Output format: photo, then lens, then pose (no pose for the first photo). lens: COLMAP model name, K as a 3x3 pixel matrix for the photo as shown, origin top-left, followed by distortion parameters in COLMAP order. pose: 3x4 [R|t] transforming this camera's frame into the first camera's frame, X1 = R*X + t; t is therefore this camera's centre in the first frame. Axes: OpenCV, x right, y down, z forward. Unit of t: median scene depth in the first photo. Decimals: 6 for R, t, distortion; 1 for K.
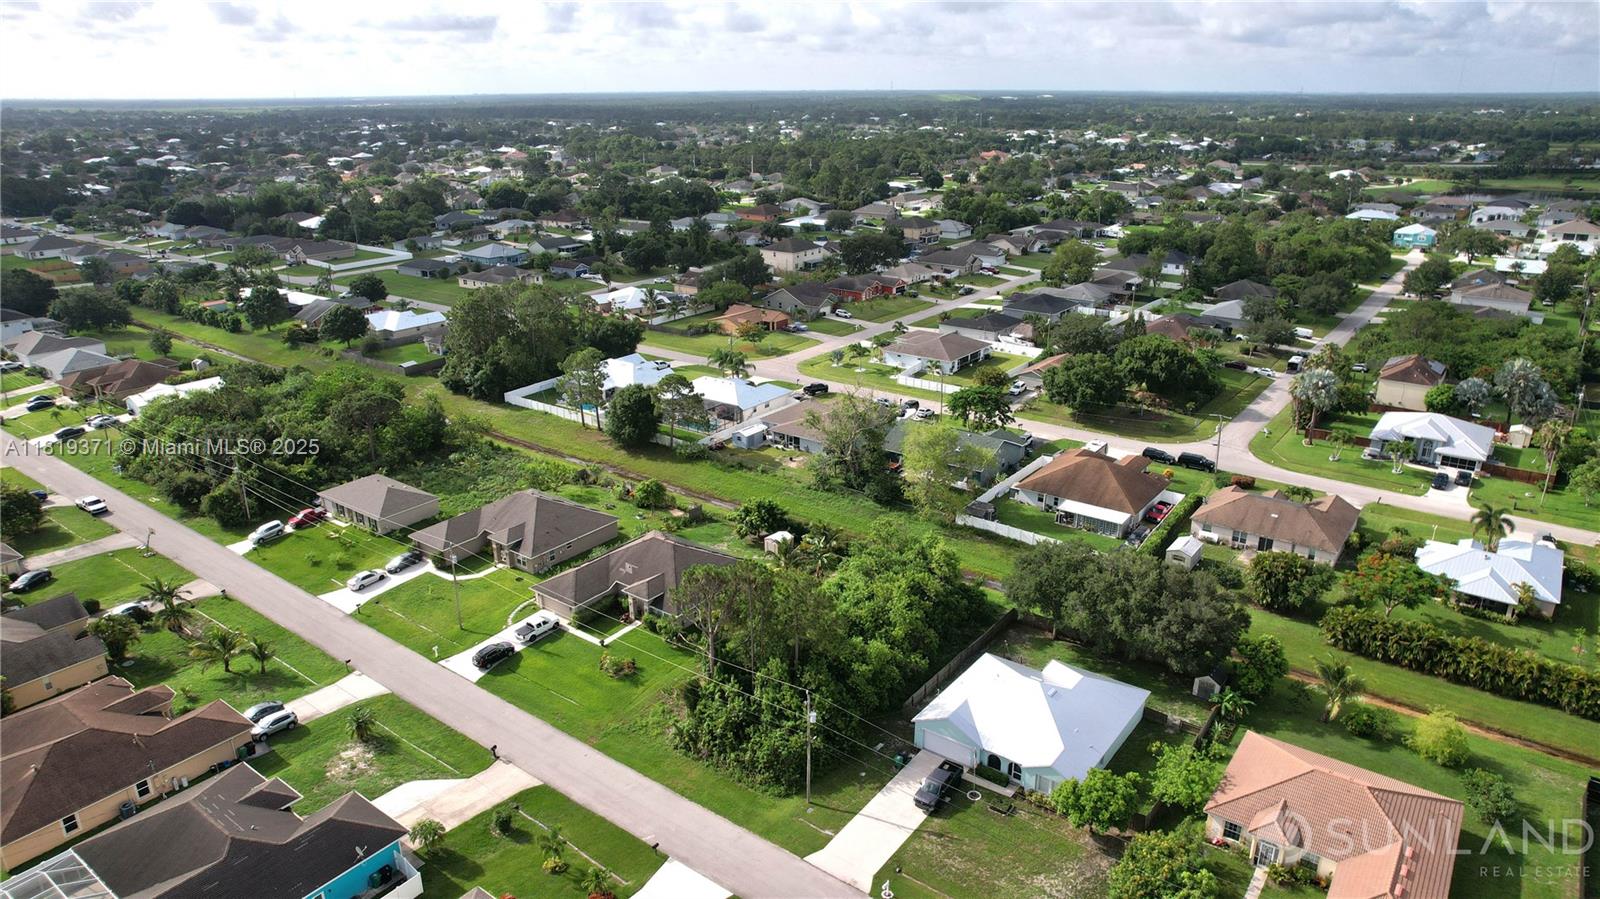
lens RADIAL K [[1024.9, 0, 800.1], [0, 1024.9, 459.3], [0, 0, 1]] dist [-0.066711, 0.057589]
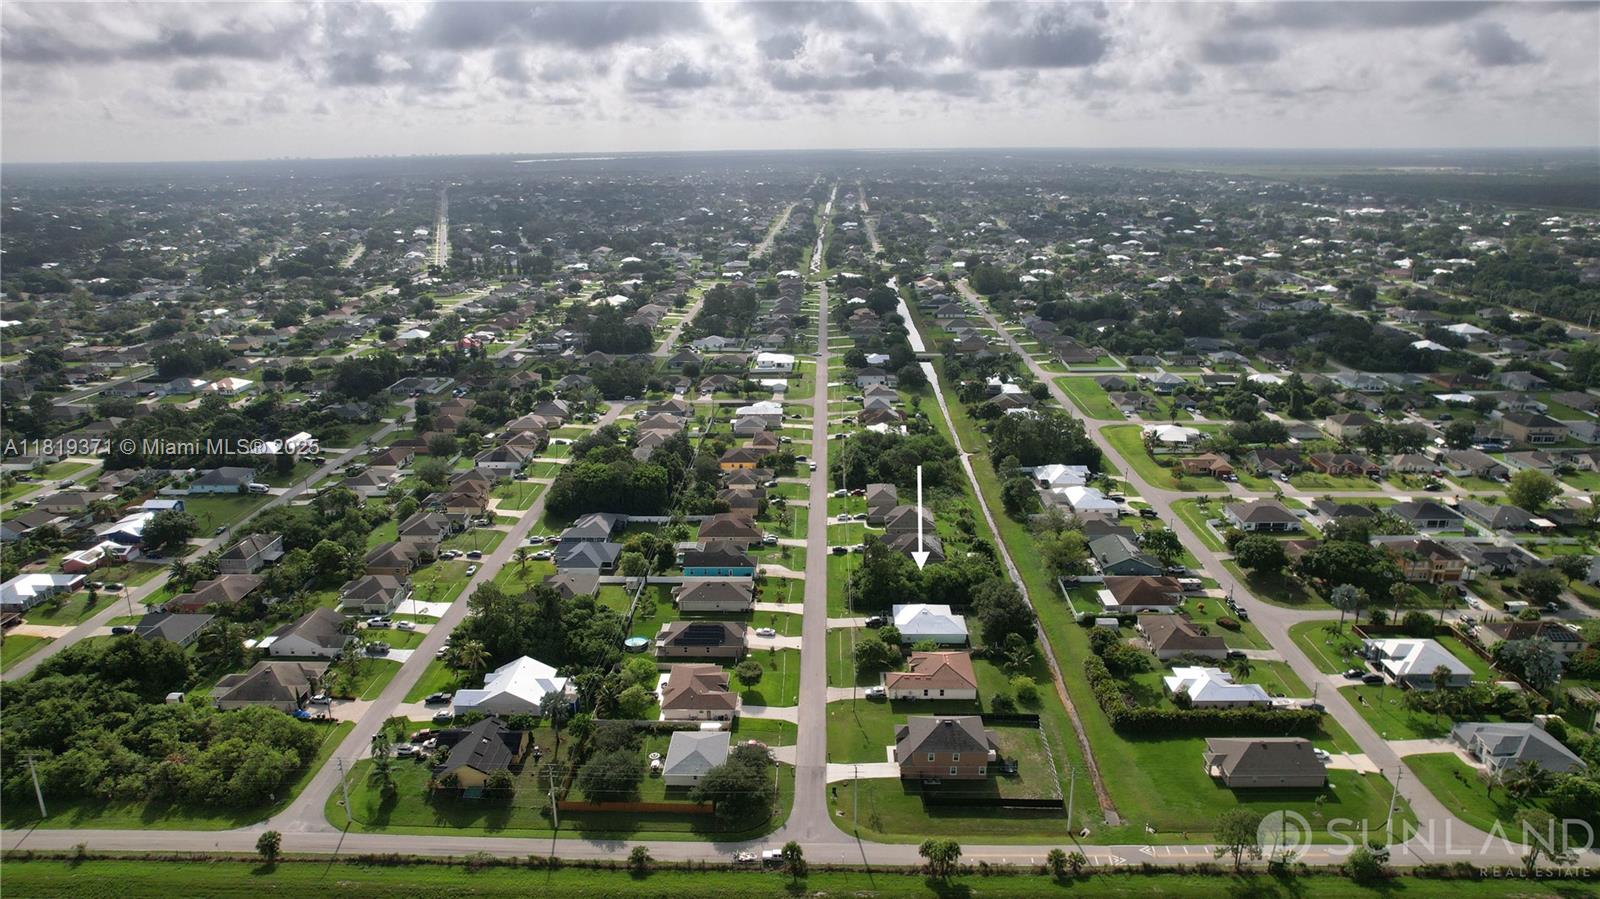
lens RADIAL K [[1024.9, 0, 800.1], [0, 1024.9, 459.3], [0, 0, 1]] dist [-0.066711, 0.057589]
pose [[0.577515, 0.241580, -0.779817, 1.436334], [-0.274989, 0.956958, 0.092806, -0.224671], [0.768672, 0.160844, 0.619090, -0.706421]]
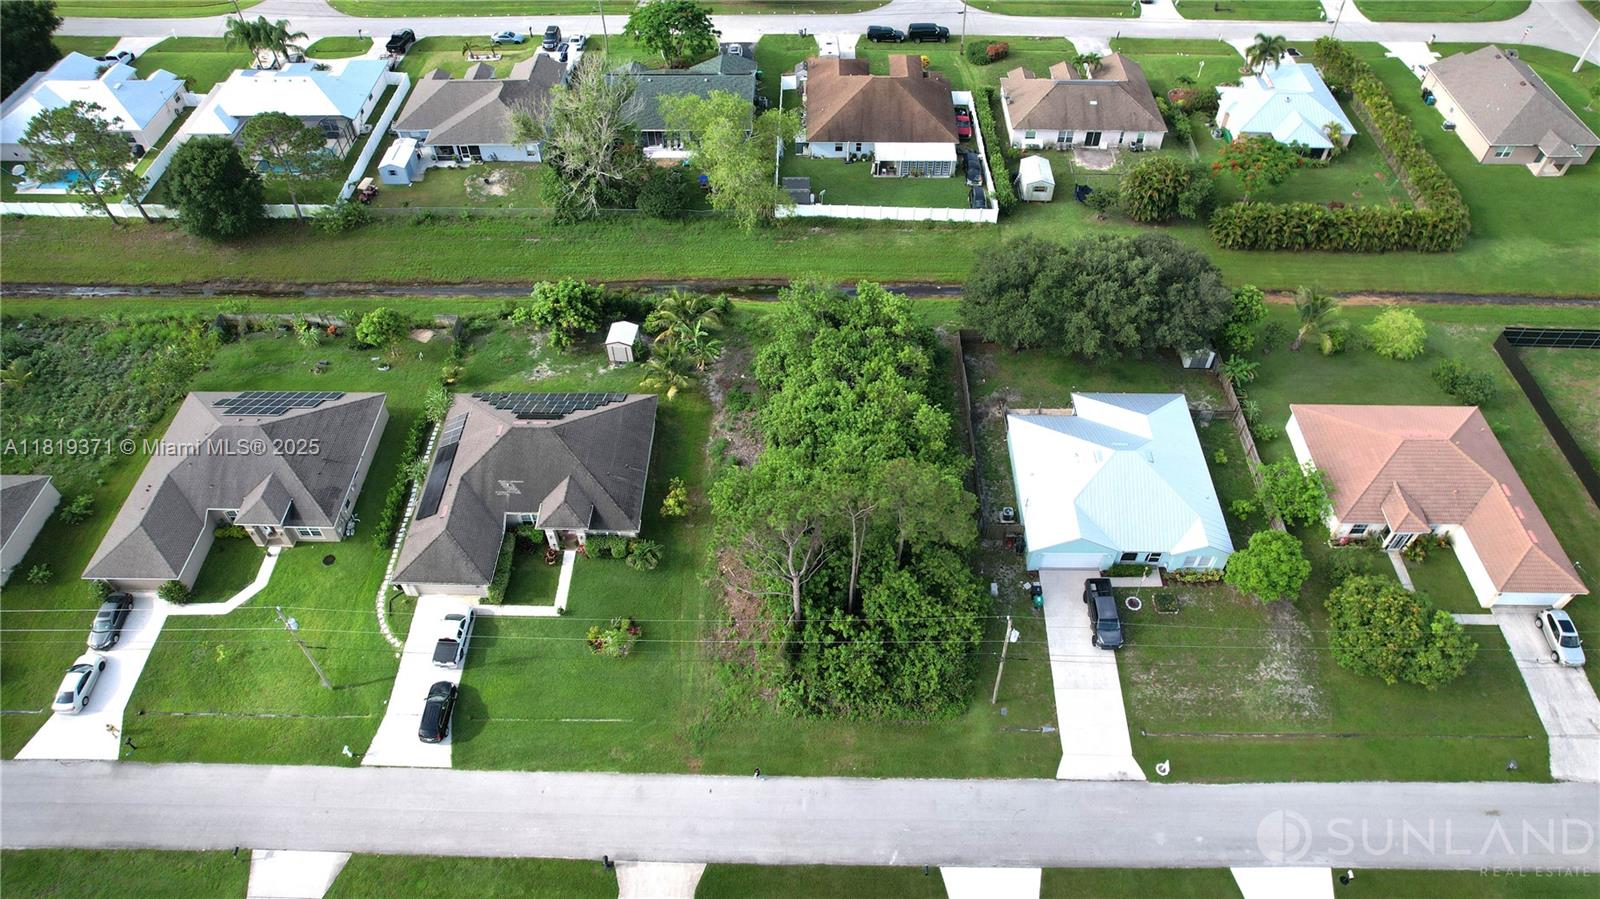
lens RADIAL K [[1024.9, 0, 800.1], [0, 1024.9, 459.3], [0, 0, 1]] dist [-0.066711, 0.057589]
pose [[0.809898, -0.439760, 0.388171, -0.237186], [0.203332, 0.831211, 0.517441, -0.199511], [-0.550202, -0.340147, 0.762613, 0.330618]]
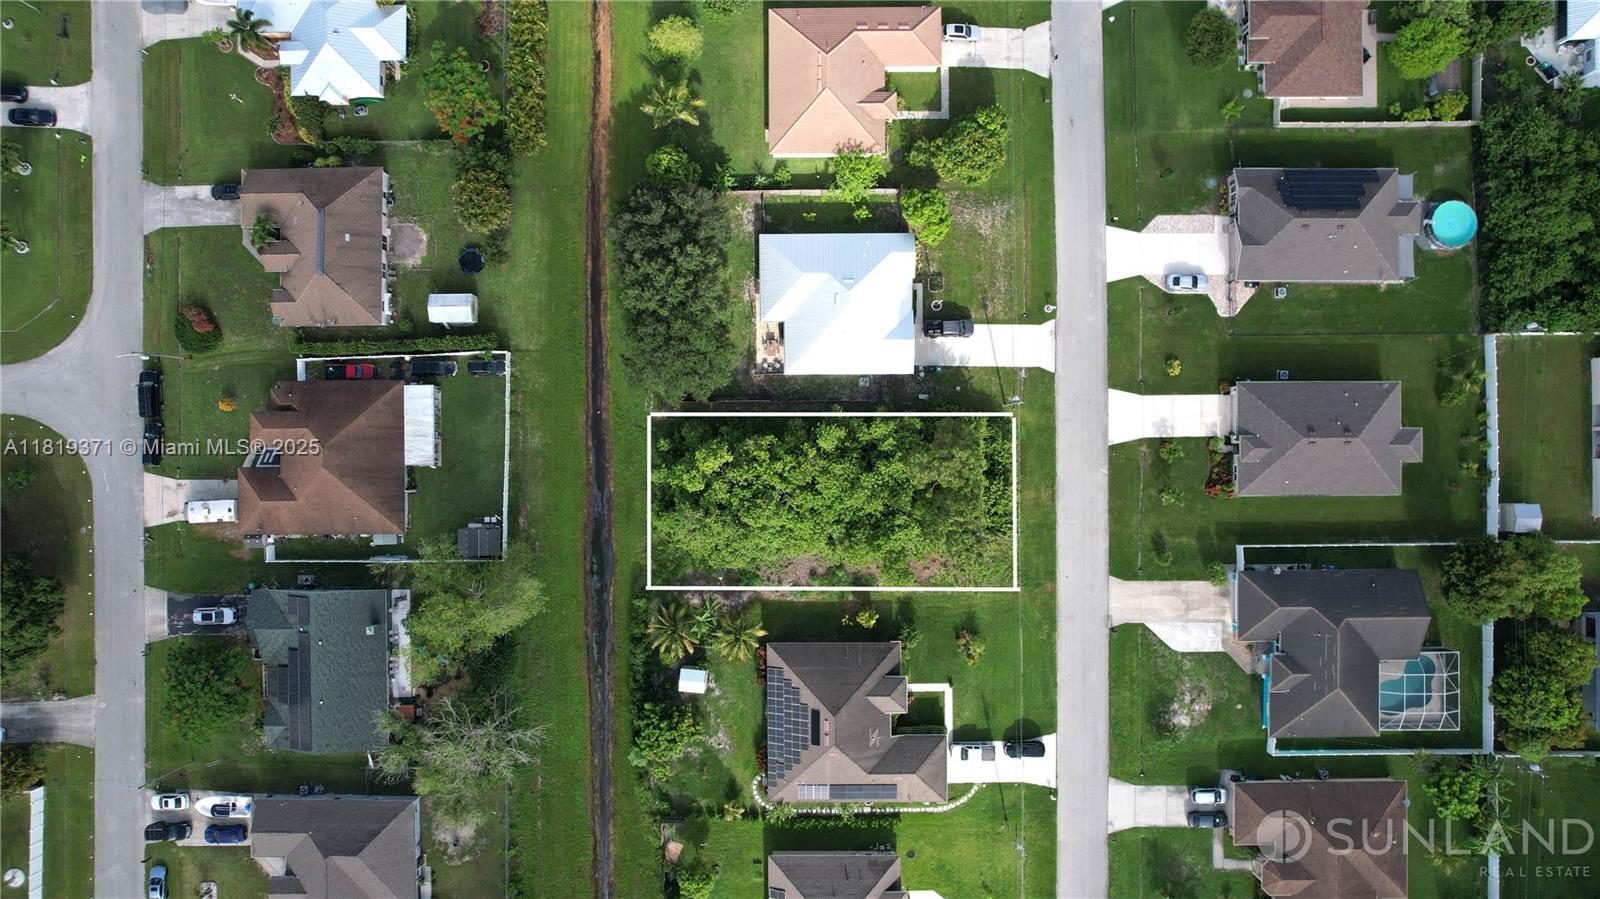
lens RADIAL K [[1024.9, 0, 800.1], [0, 1024.9, 459.3], [0, 0, 1]] dist [-0.066711, 0.057589]
pose [[-0.603437, -0.797312, 0.012585, 0.064815], [0.288975, -0.203943, 0.935361, -0.676412], [-0.743208, 0.568068, 0.353470, 0.496069]]
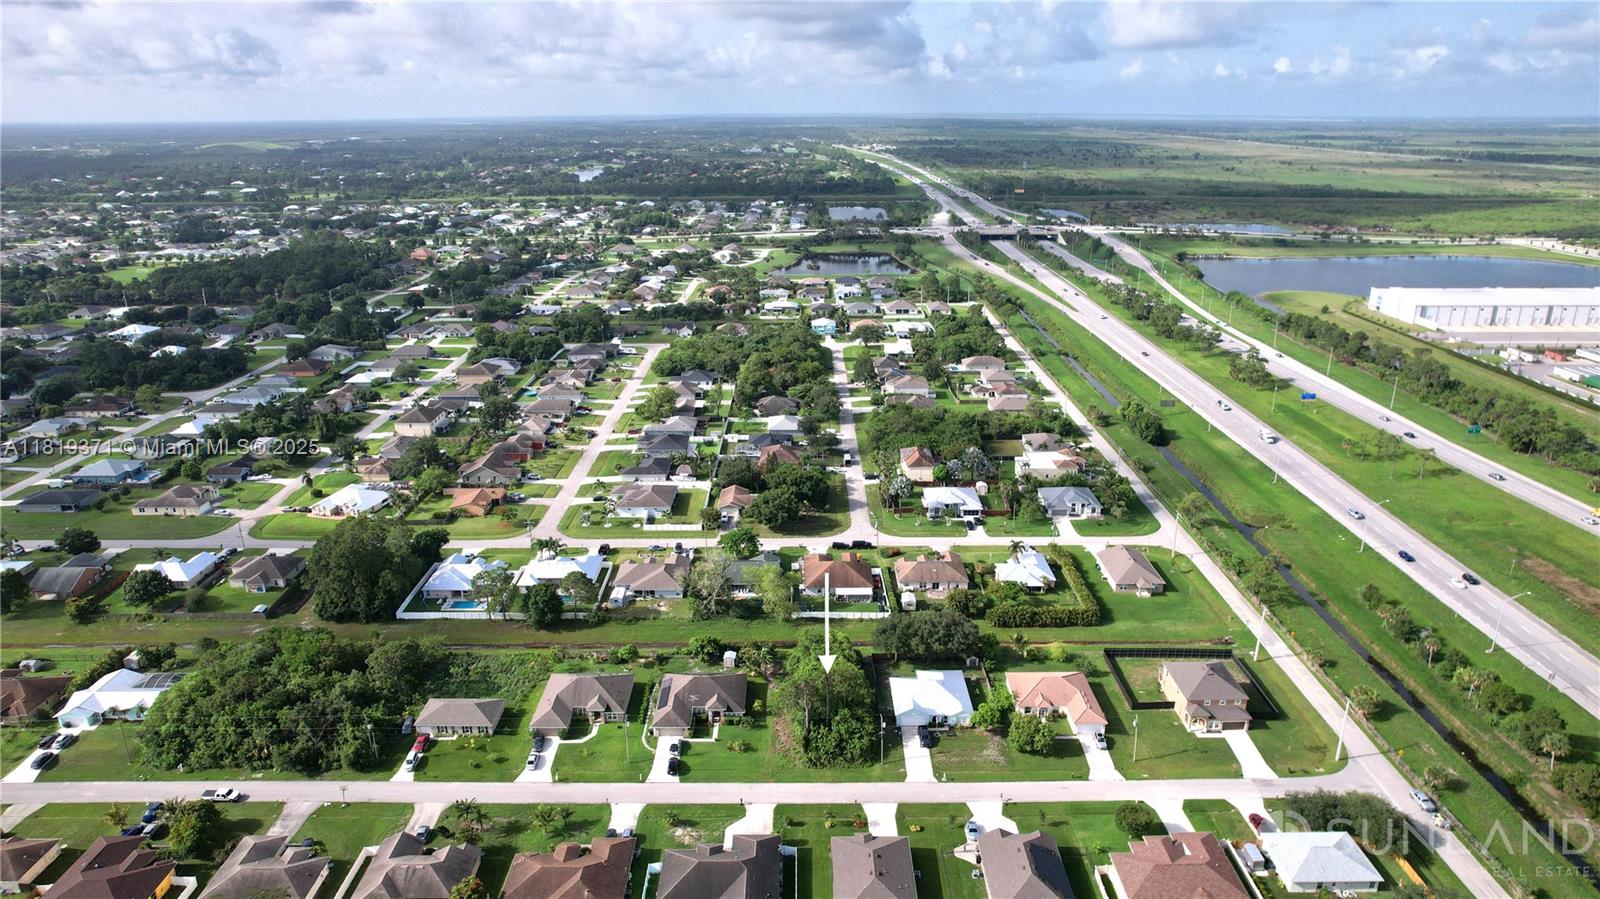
lens RADIAL K [[1024.9, 0, 800.1], [0, 1024.9, 459.3], [0, 0, 1]] dist [-0.066711, 0.057589]
pose [[0.799120, -0.196796, 0.568048, -0.835927], [0.208584, 0.976967, 0.045031, -0.299722], [-0.563827, 0.082500, 0.821762, -0.523900]]
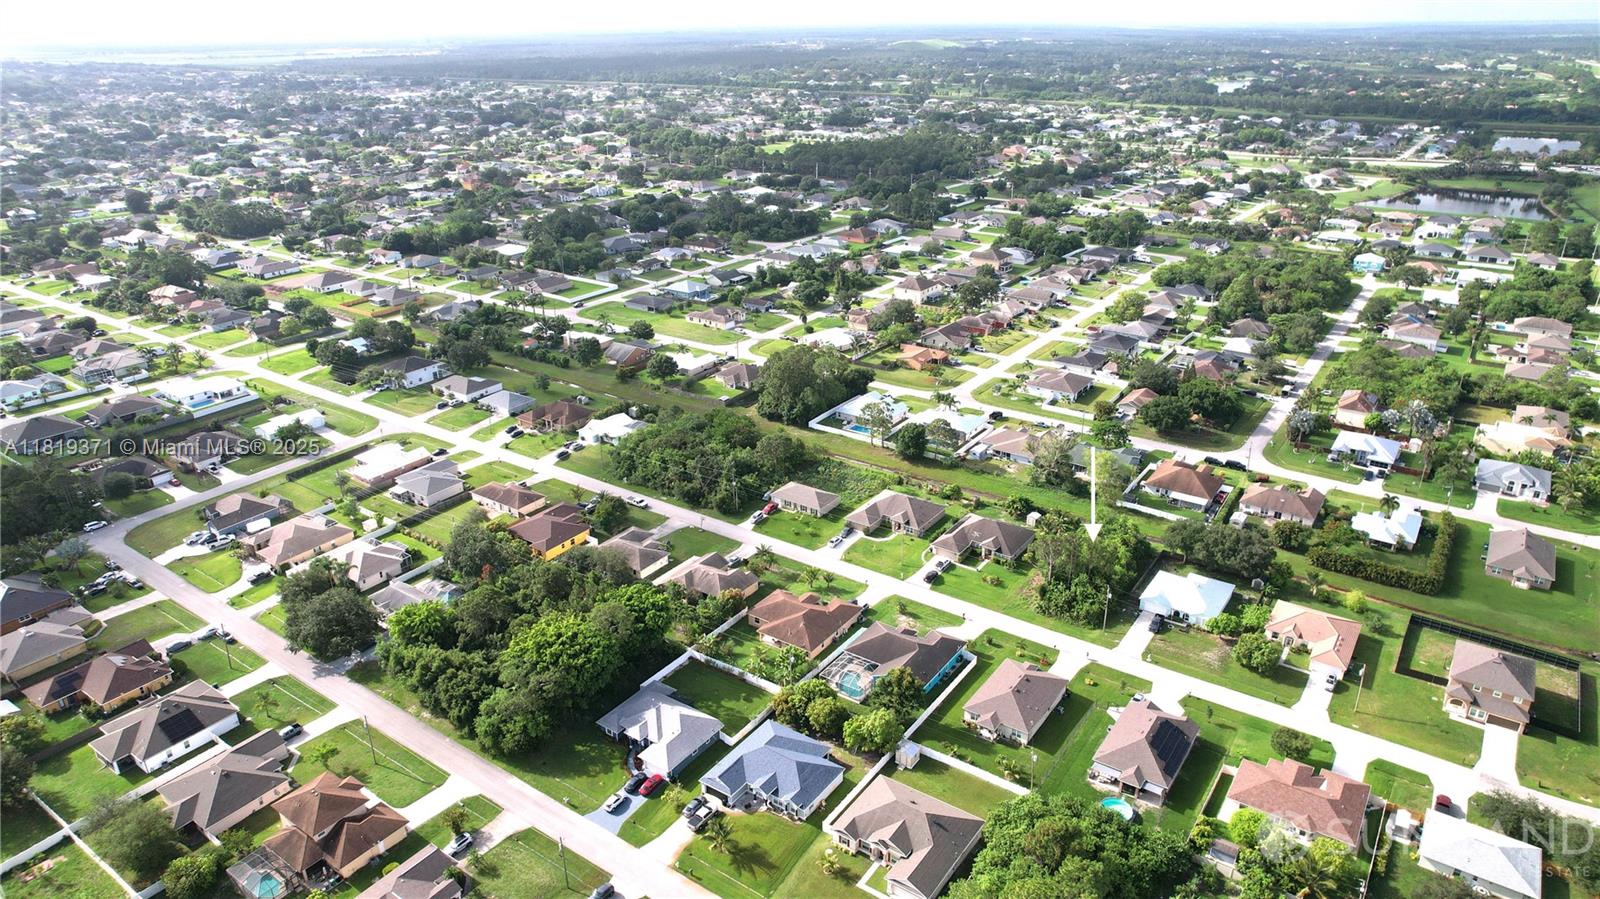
lens RADIAL K [[1024.9, 0, 800.1], [0, 1024.9, 459.3], [0, 0, 1]] dist [-0.066711, 0.057589]
pose [[0.999510, -0.015974, 0.026918, -0.508943], [0.014278, 0.997971, 0.062048, -0.155787], [-0.027855, -0.061633, 0.997710, -0.911850]]
